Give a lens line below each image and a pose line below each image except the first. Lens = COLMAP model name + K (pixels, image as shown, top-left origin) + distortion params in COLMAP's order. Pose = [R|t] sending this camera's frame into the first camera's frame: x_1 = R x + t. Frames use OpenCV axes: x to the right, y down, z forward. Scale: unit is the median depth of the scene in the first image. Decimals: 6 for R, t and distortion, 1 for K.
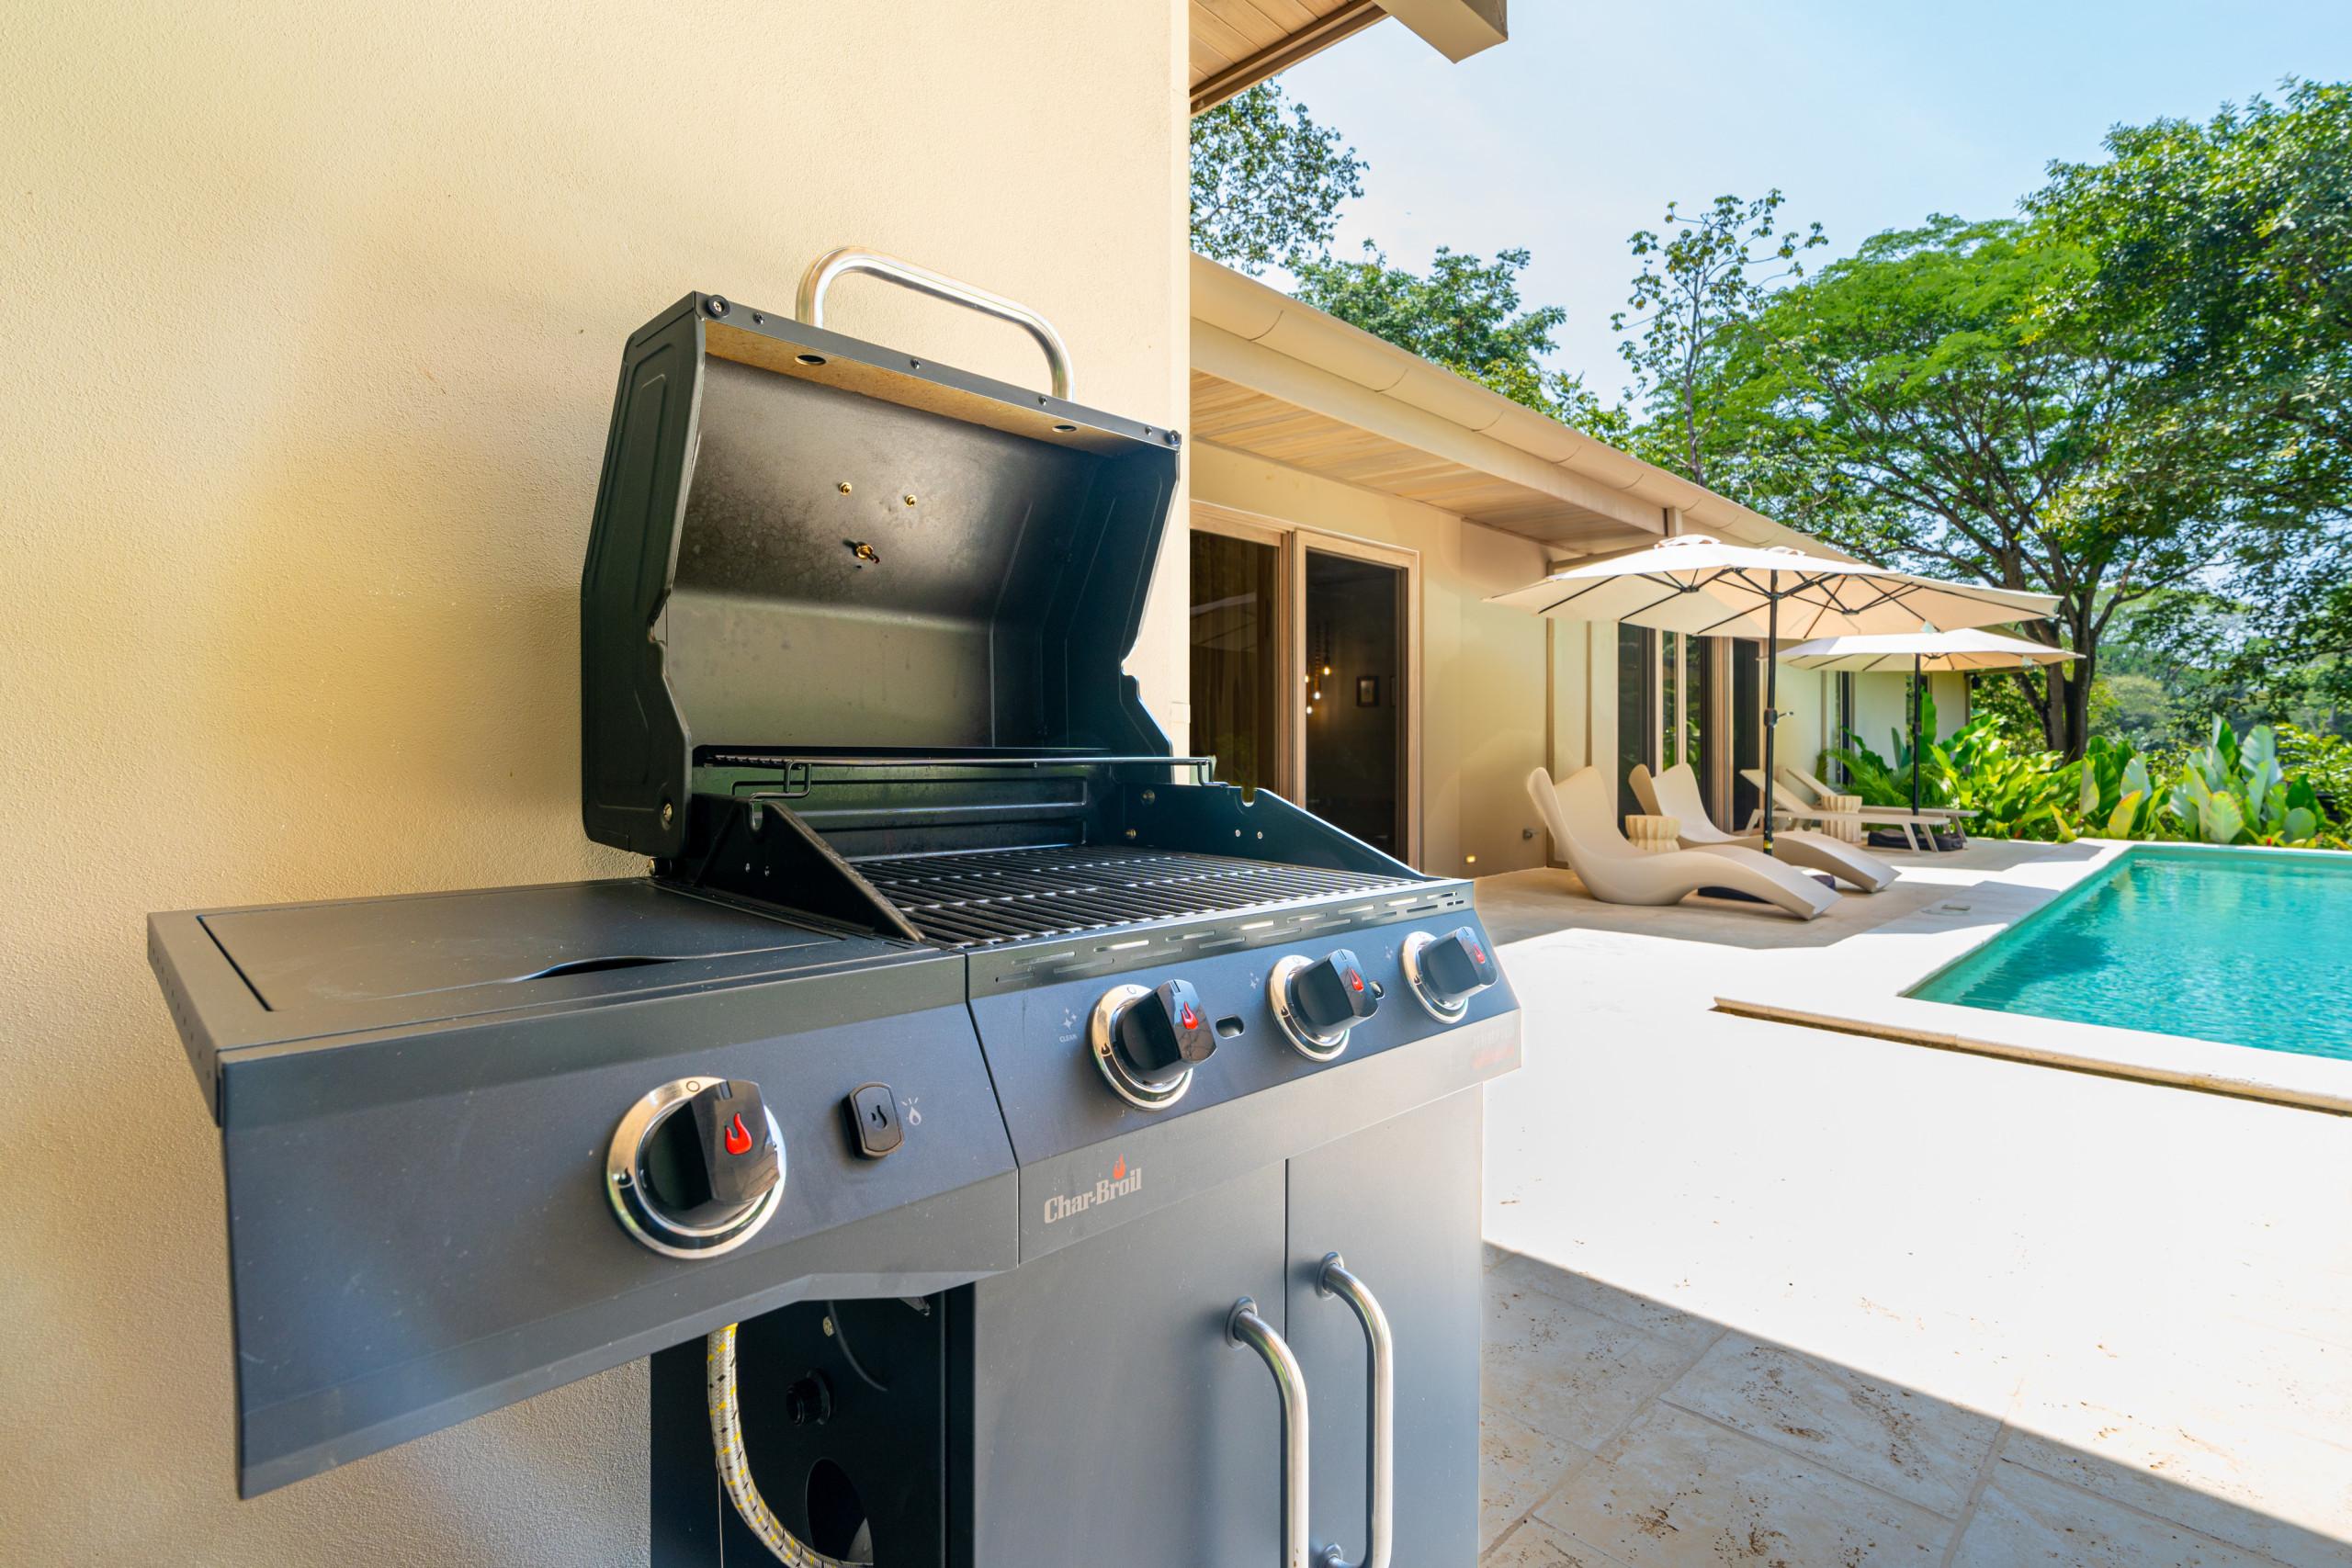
lens RADIAL K [[1120.5, 0, 1174.1], [0, 1120.5, 758.0], [0, 0, 1]] dist [-0.000749, -0.000270]
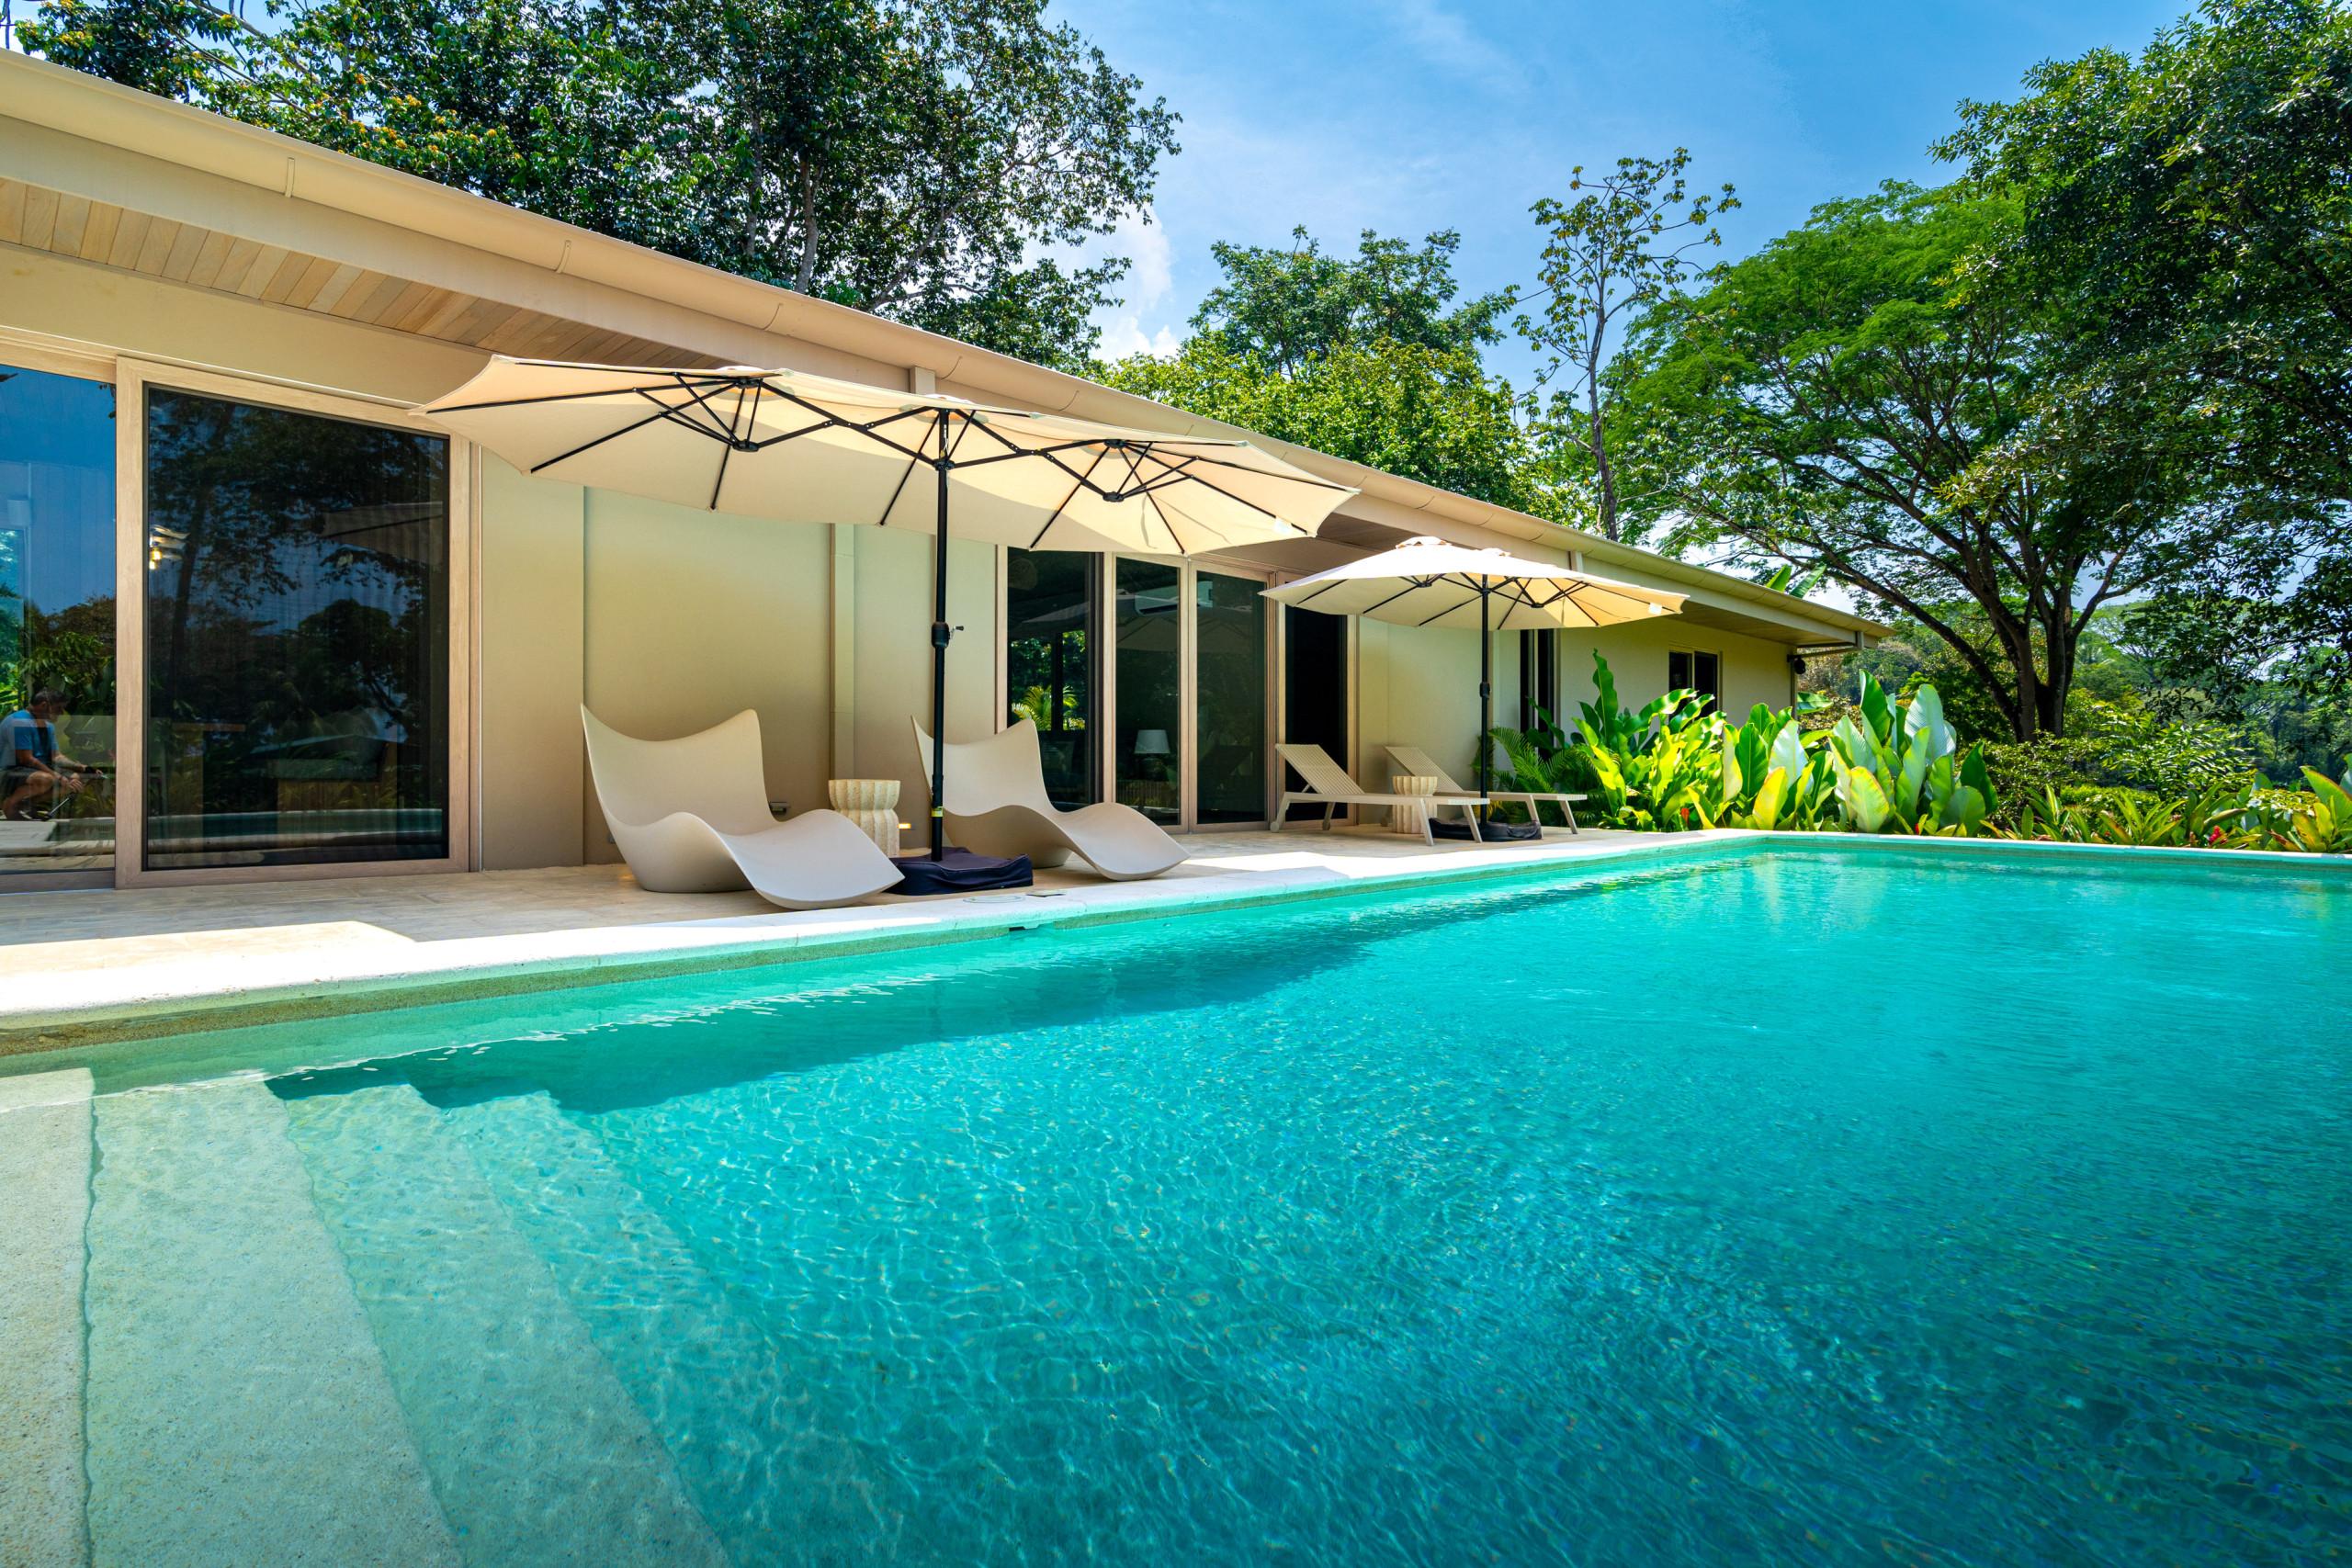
lens RADIAL K [[1140.2, 0, 1176.2], [0, 1140.2, 771.6], [0, 0, 1]] dist [-0.000247, -0.000124]
pose [[0.999461, -0.004691, -0.032480, 0.146708], [0.004320, 0.999925, -0.011503, 0.012580], [0.032532, 0.011356, 0.999406, 0.055609]]
